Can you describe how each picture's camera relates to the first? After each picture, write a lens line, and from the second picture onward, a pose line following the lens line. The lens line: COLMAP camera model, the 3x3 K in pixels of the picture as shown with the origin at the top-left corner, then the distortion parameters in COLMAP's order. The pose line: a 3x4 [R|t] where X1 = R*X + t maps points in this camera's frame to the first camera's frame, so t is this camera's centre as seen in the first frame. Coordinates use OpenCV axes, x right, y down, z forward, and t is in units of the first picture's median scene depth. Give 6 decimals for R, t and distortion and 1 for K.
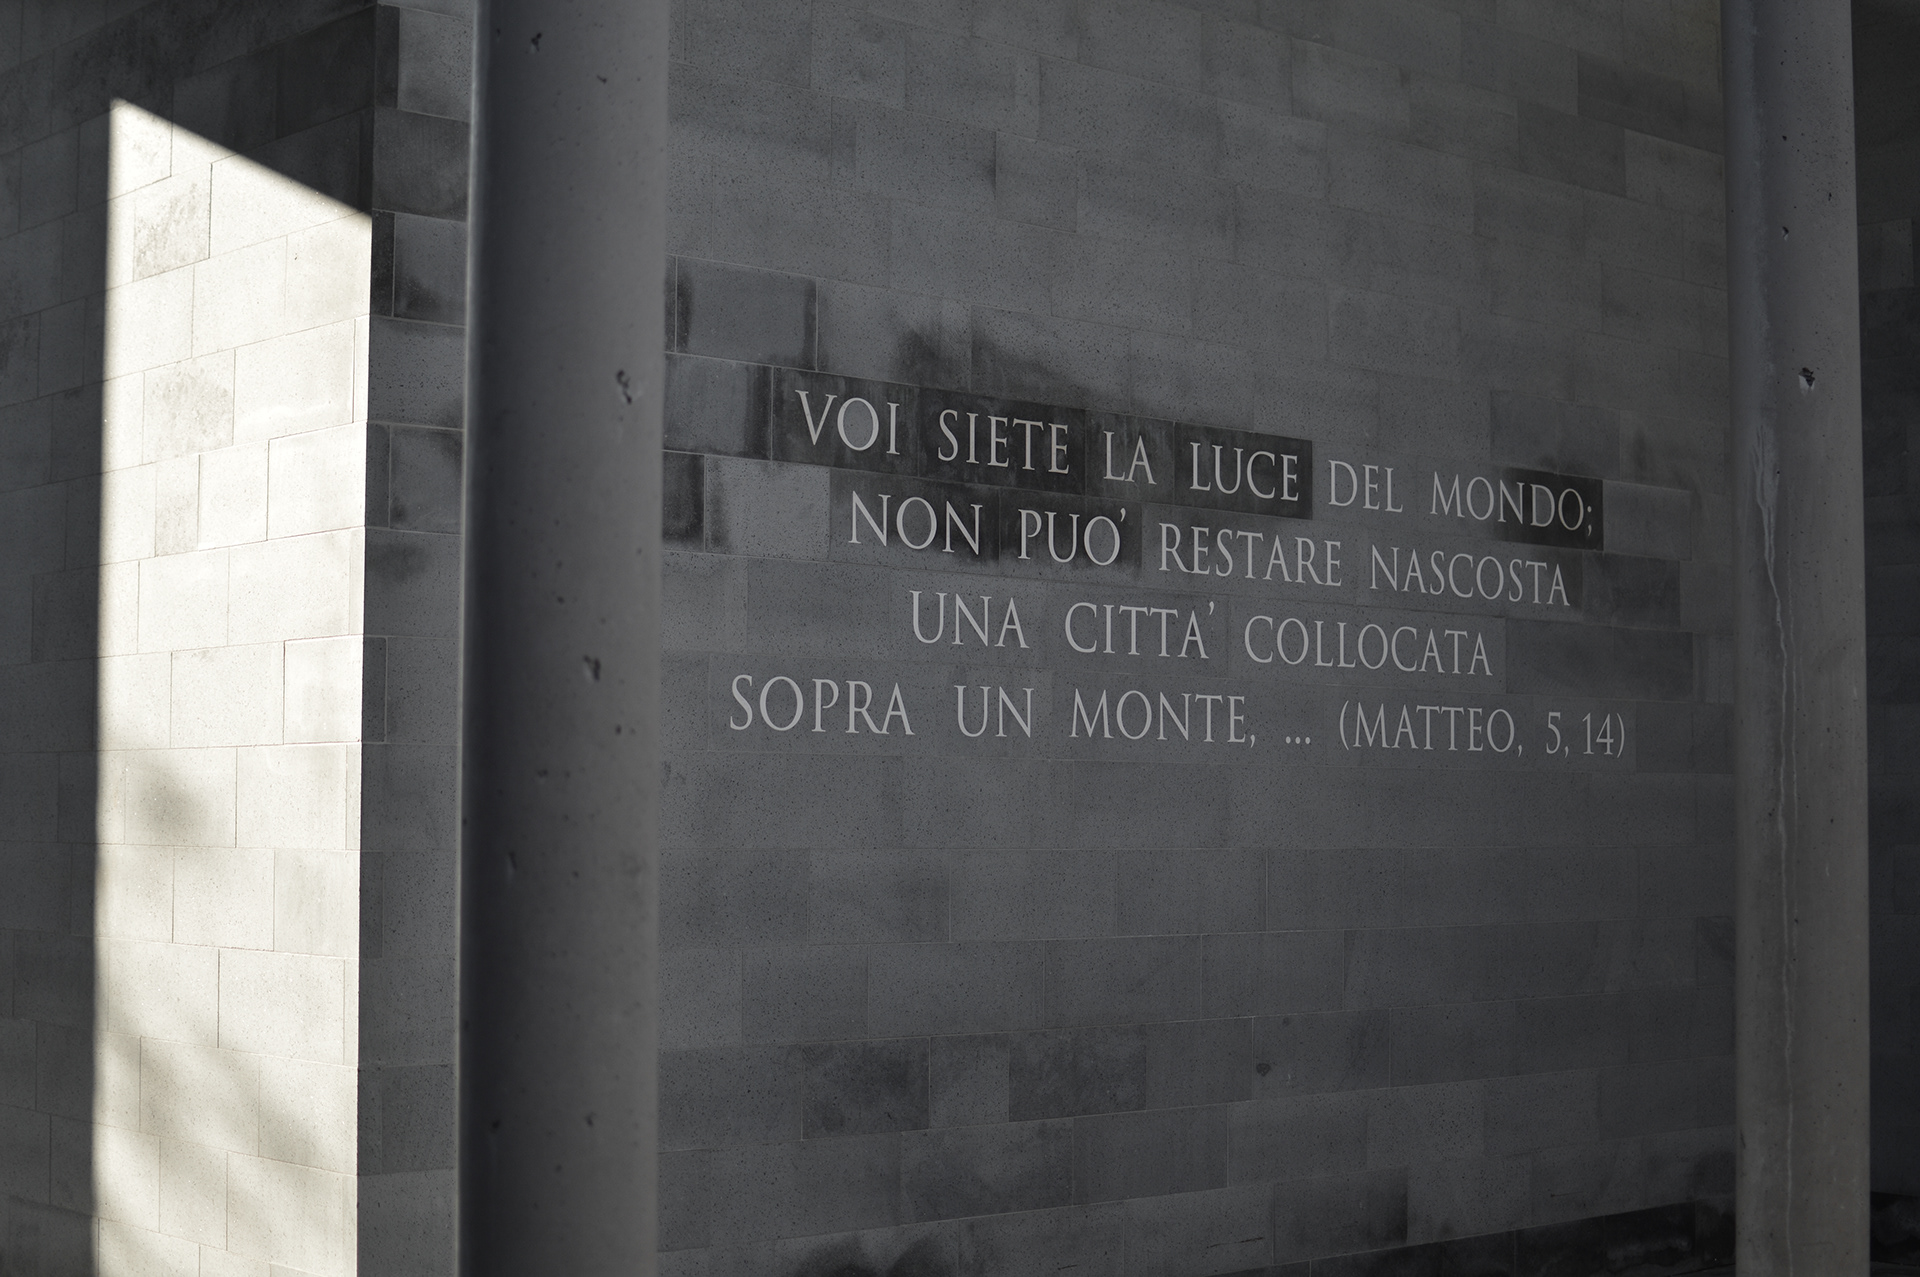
lens RADIAL K [[2963.1, 0, 959.4], [0, 2963.1, 637.1], [0, 0, 1]] dist [-0.145899, 0.000000]
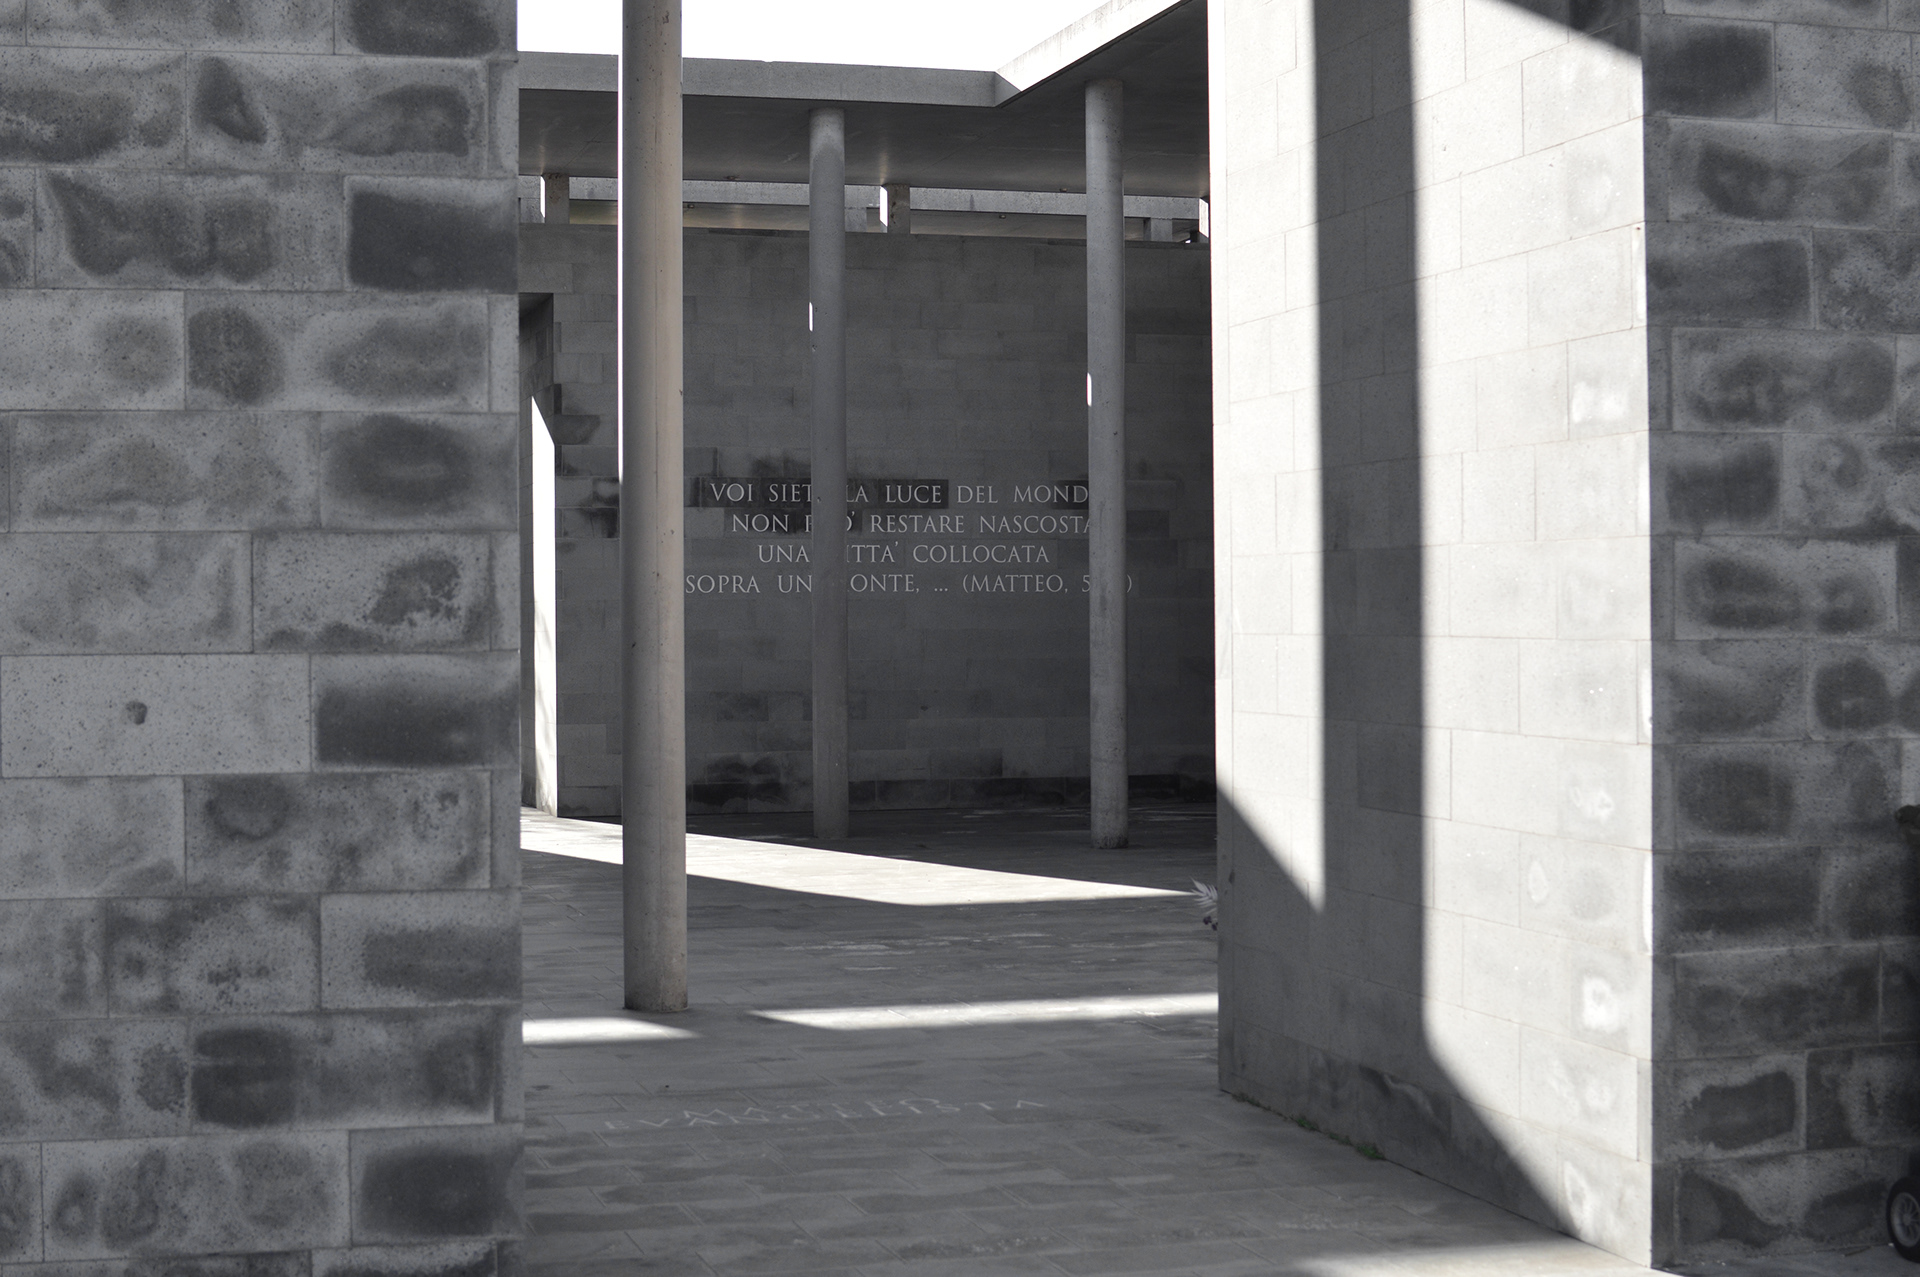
lens RADIAL K [[2963.1, 0, 960.3], [0, 2963.1, 639.1], [0, 0, 1]] dist [-0.145899, 0.000000]
pose [[0.899202, -0.013606, -0.437322, 1.347918], [0.039449, 0.997967, 0.050063, -0.057080], [0.435751, -0.062269, 0.897911, -1.483310]]
